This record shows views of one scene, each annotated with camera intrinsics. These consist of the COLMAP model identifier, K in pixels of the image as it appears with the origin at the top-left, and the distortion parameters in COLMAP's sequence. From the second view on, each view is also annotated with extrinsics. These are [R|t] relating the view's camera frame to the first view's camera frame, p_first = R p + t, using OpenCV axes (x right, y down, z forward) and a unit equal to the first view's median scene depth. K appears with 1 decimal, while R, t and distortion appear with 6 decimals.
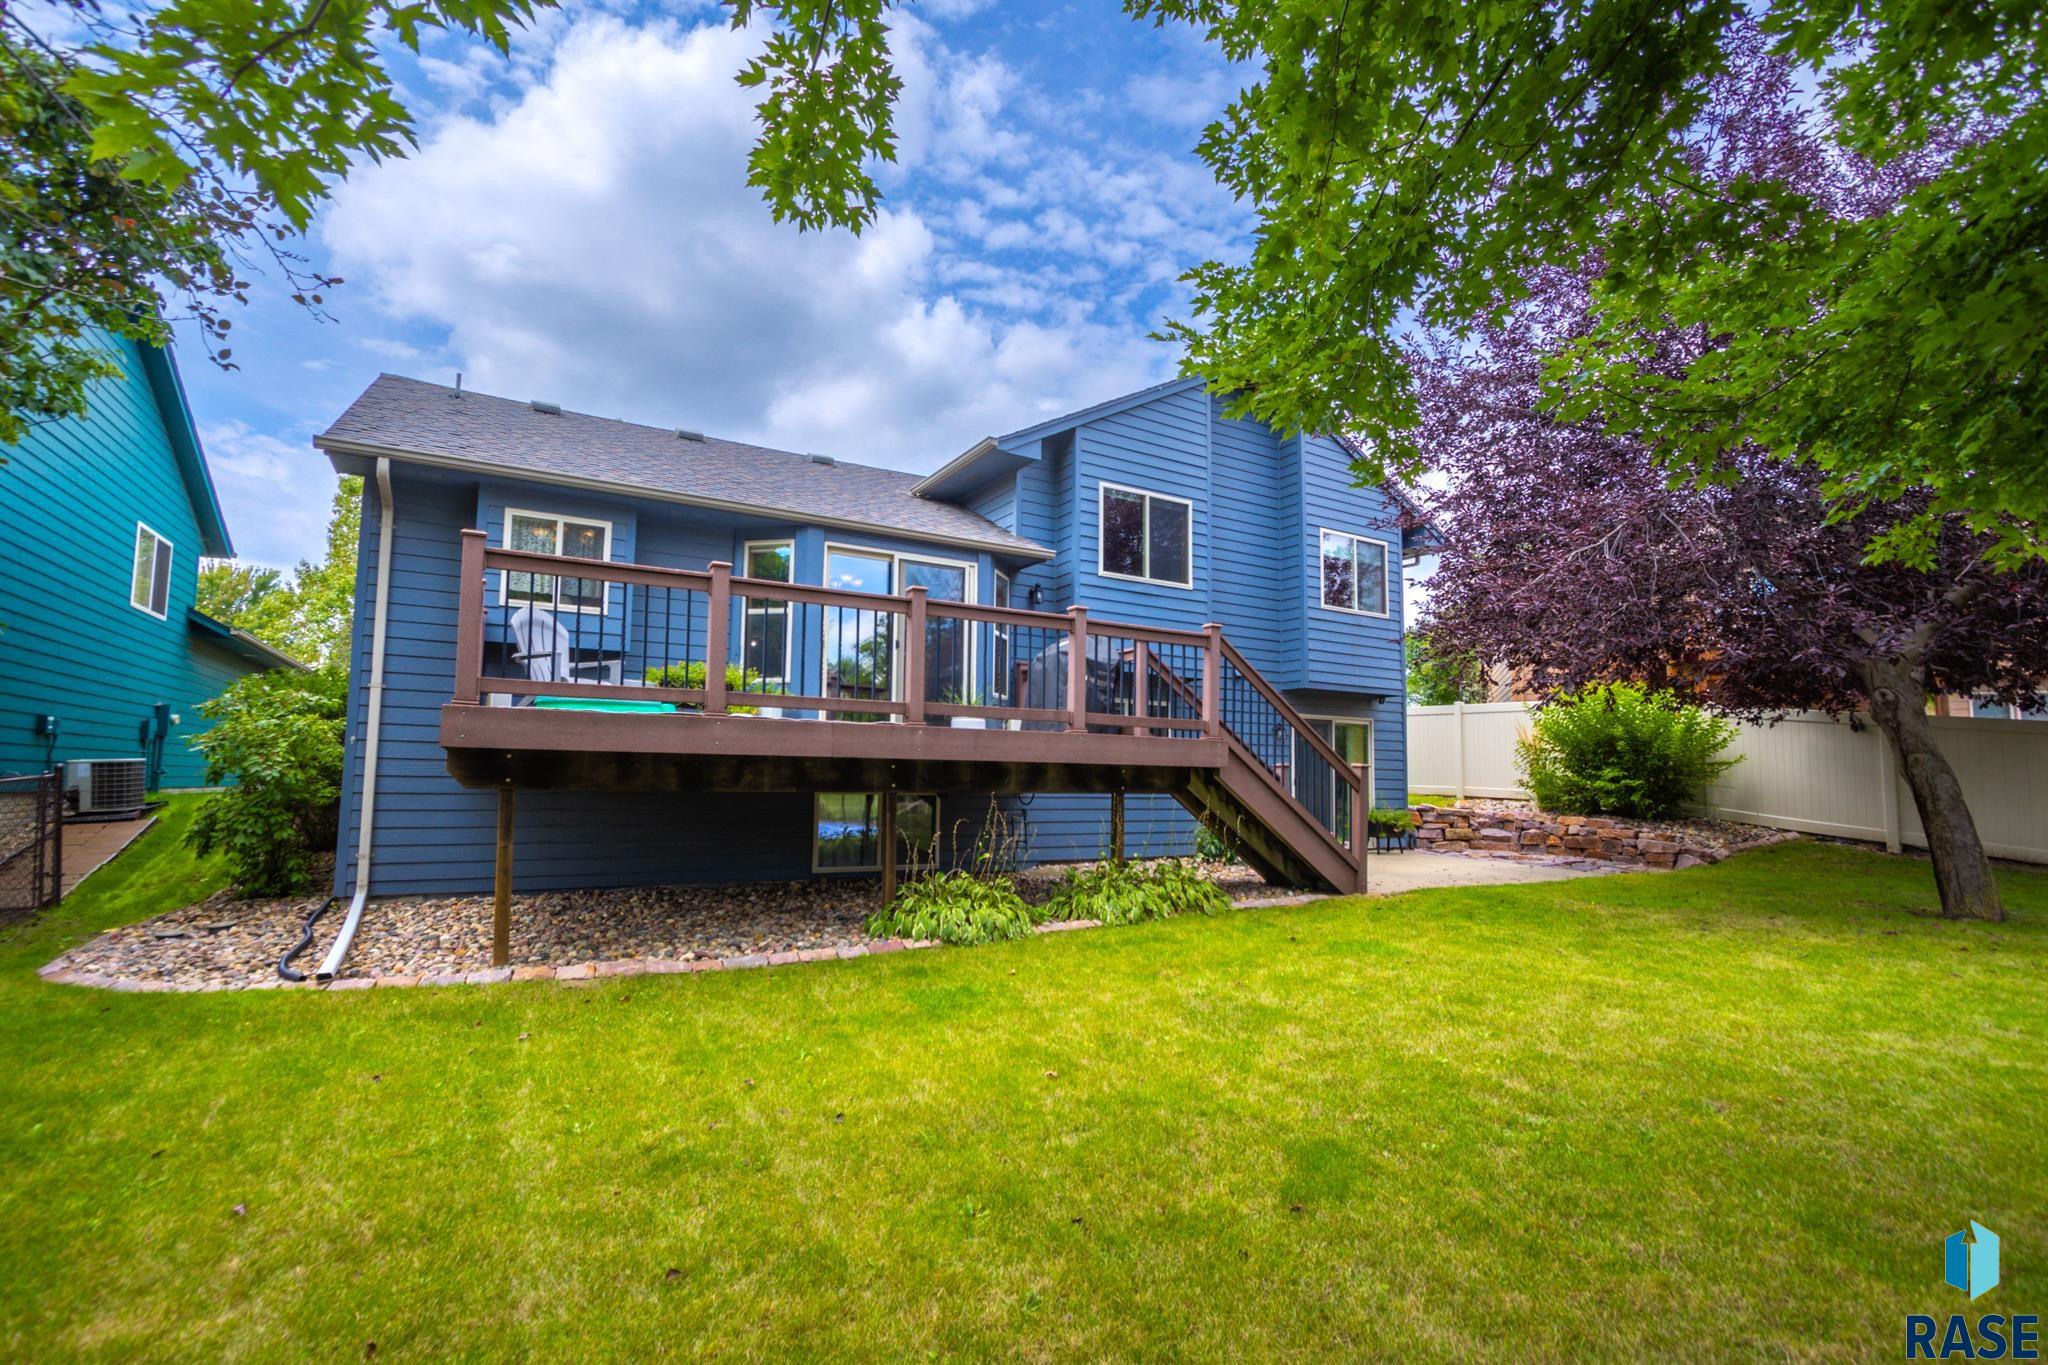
lens RADIAL K [[953.7, 0, 1024.0], [0, 953.7, 682.5], [0, 0, 1]] dist [-0.001231, -0.000258]
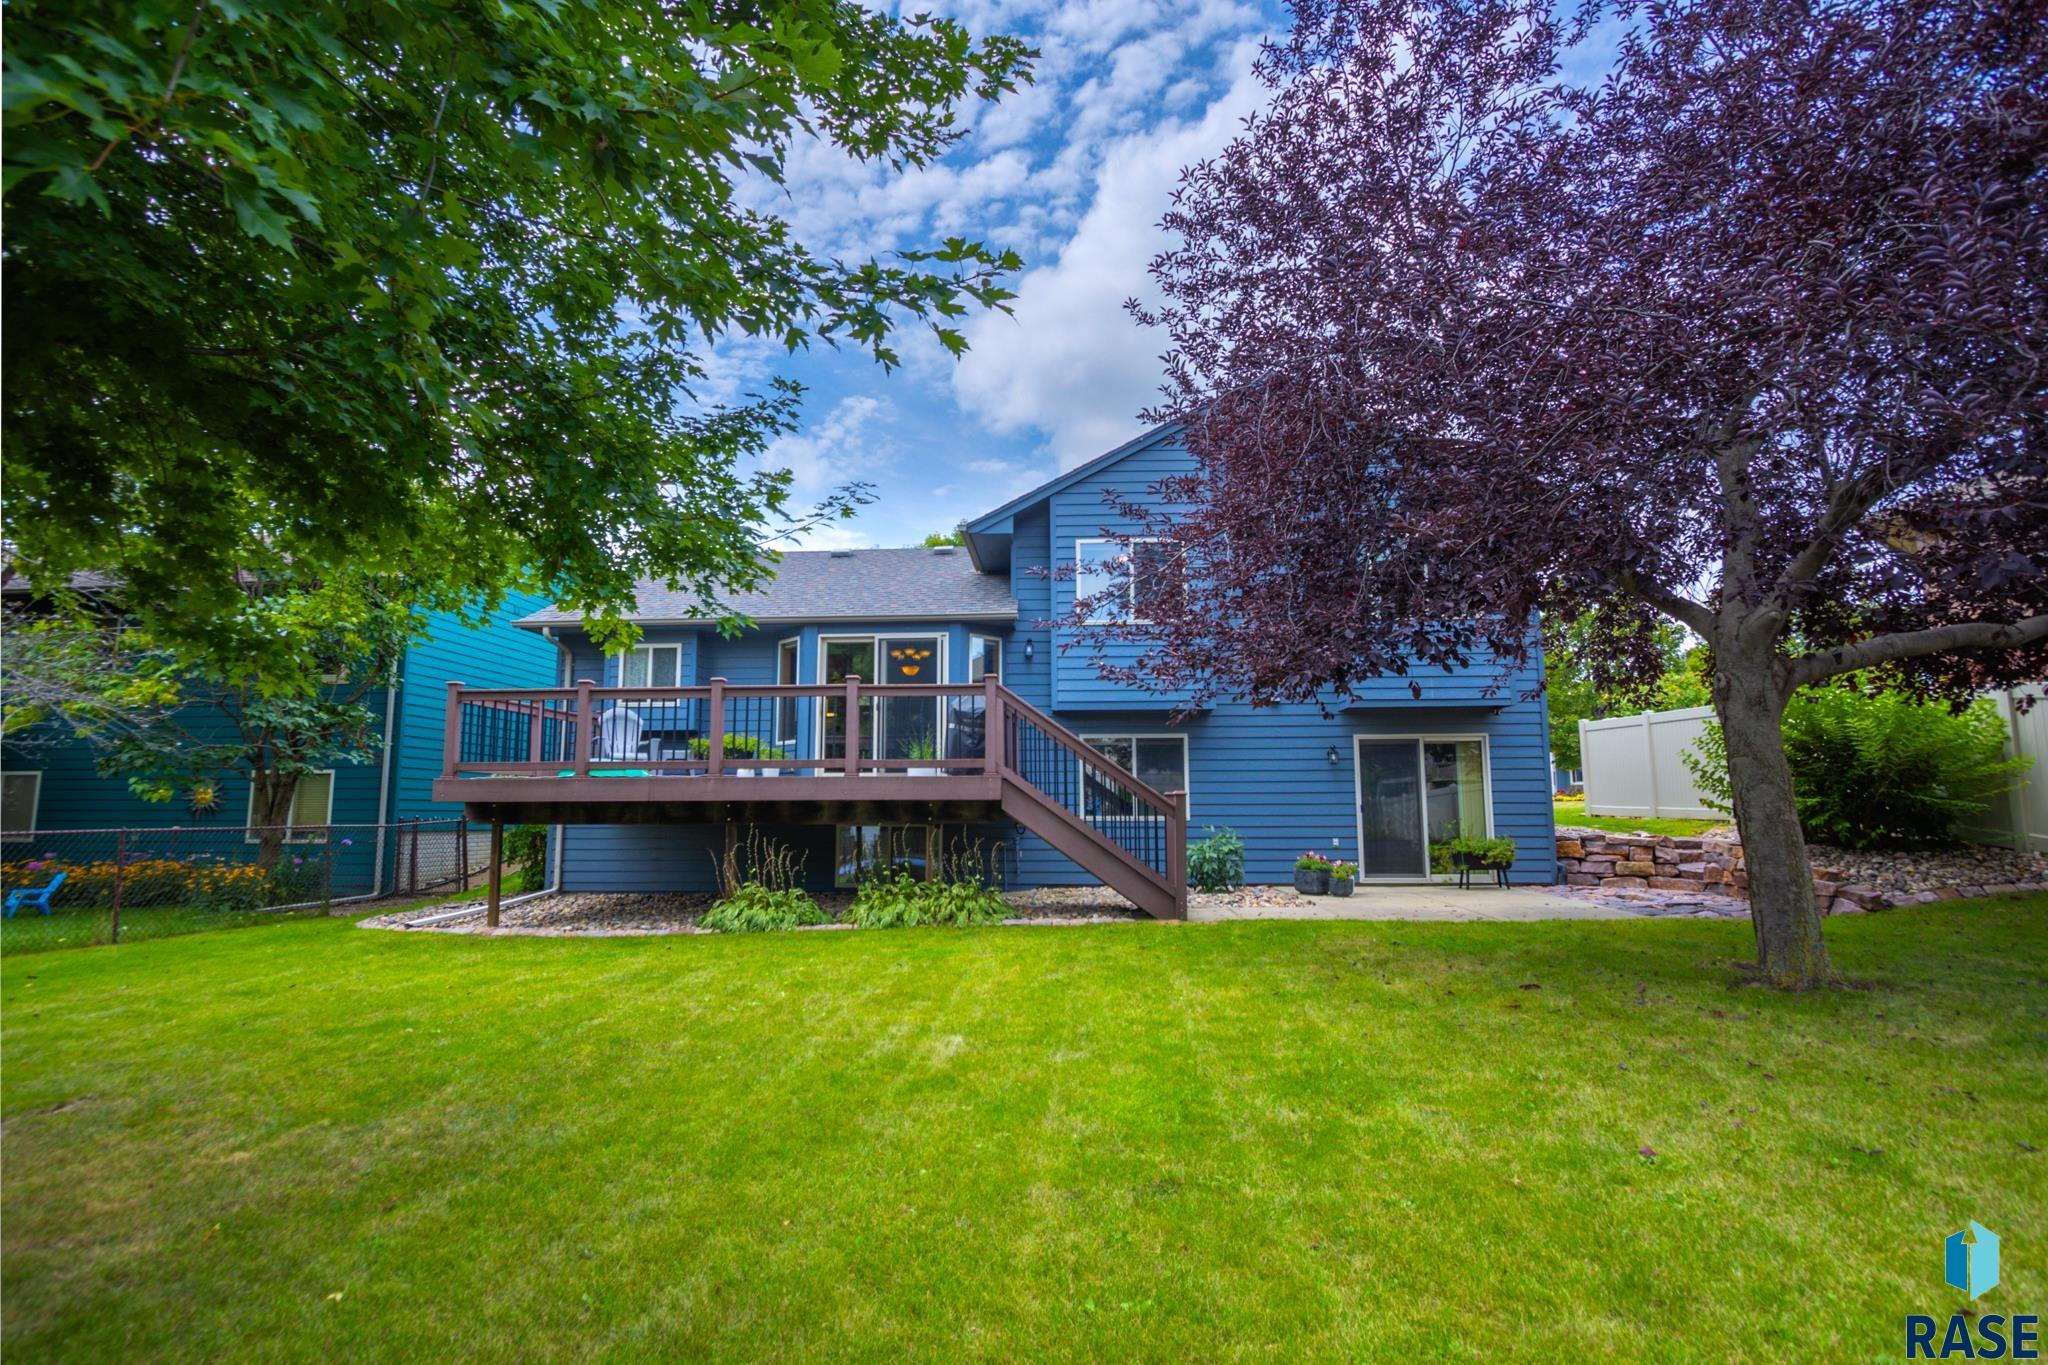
lens RADIAL K [[938.3, 0, 1024.5], [0, 938.3, 699.1], [0, 0, 1]] dist [-0.002236, -0.000827]
pose [[0.828551, -0.084362, -0.553521, 0.538200], [0.073141, 0.996421, -0.042381, 0.012701], [0.555115, -0.005370, 0.831756, 0.055835]]
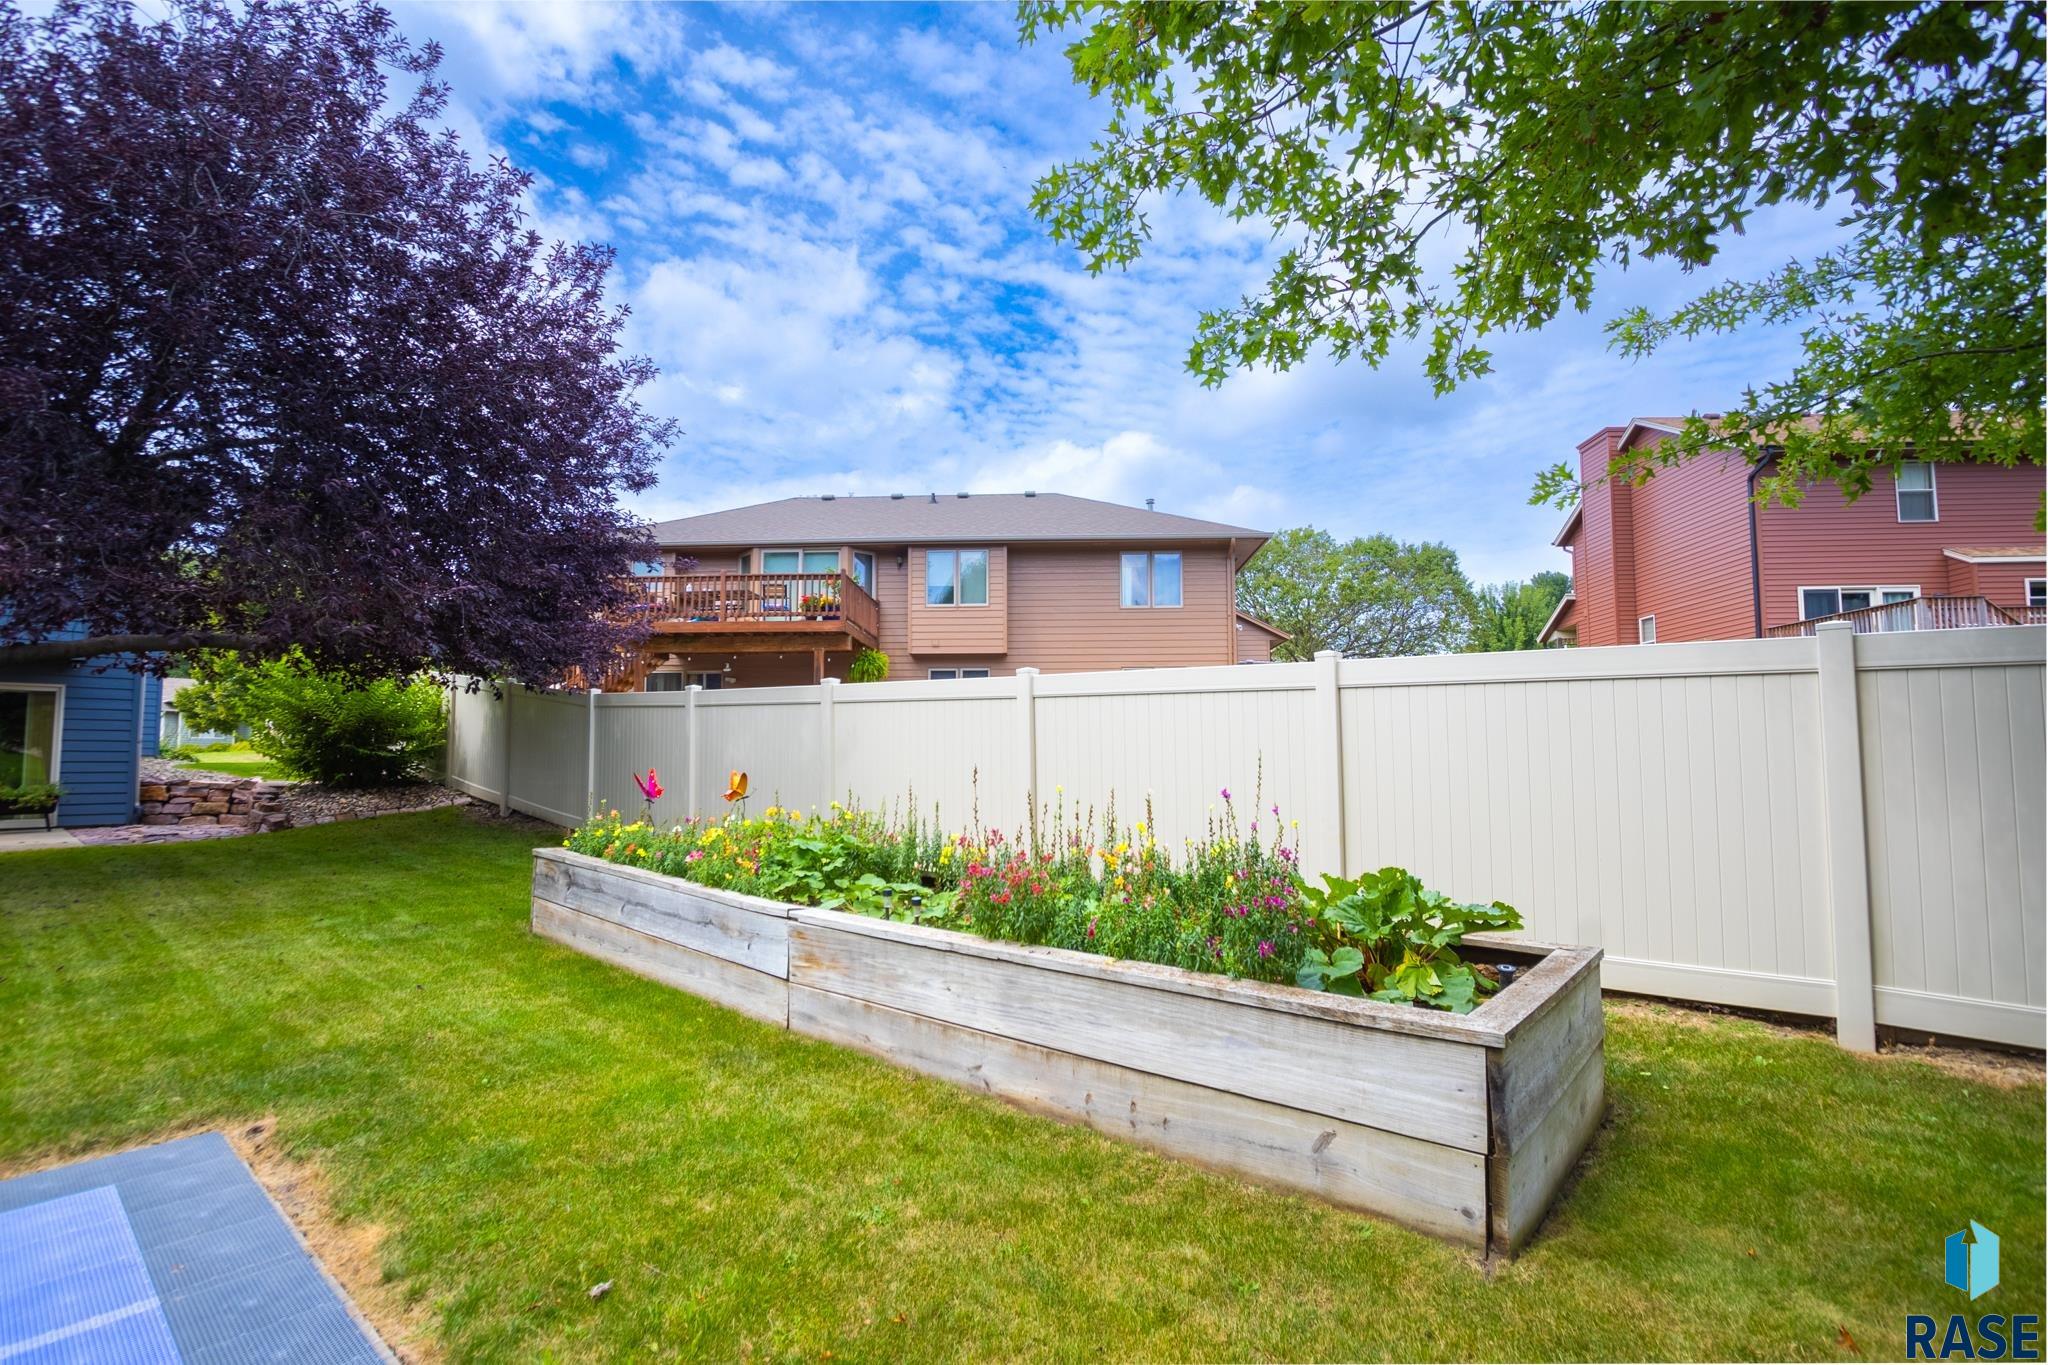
lens RADIAL K [[932.4, 0, 982.1], [0, 932.4, 691.9], [0, 0, 1]] dist [0.000973, 0.000300]
pose [[0.956910, 0.007767, 0.290282, 1.034924], [-0.017040, 0.999422, 0.029430, 0.003294], [-0.289886, -0.033109, 0.956488, -0.120585]]
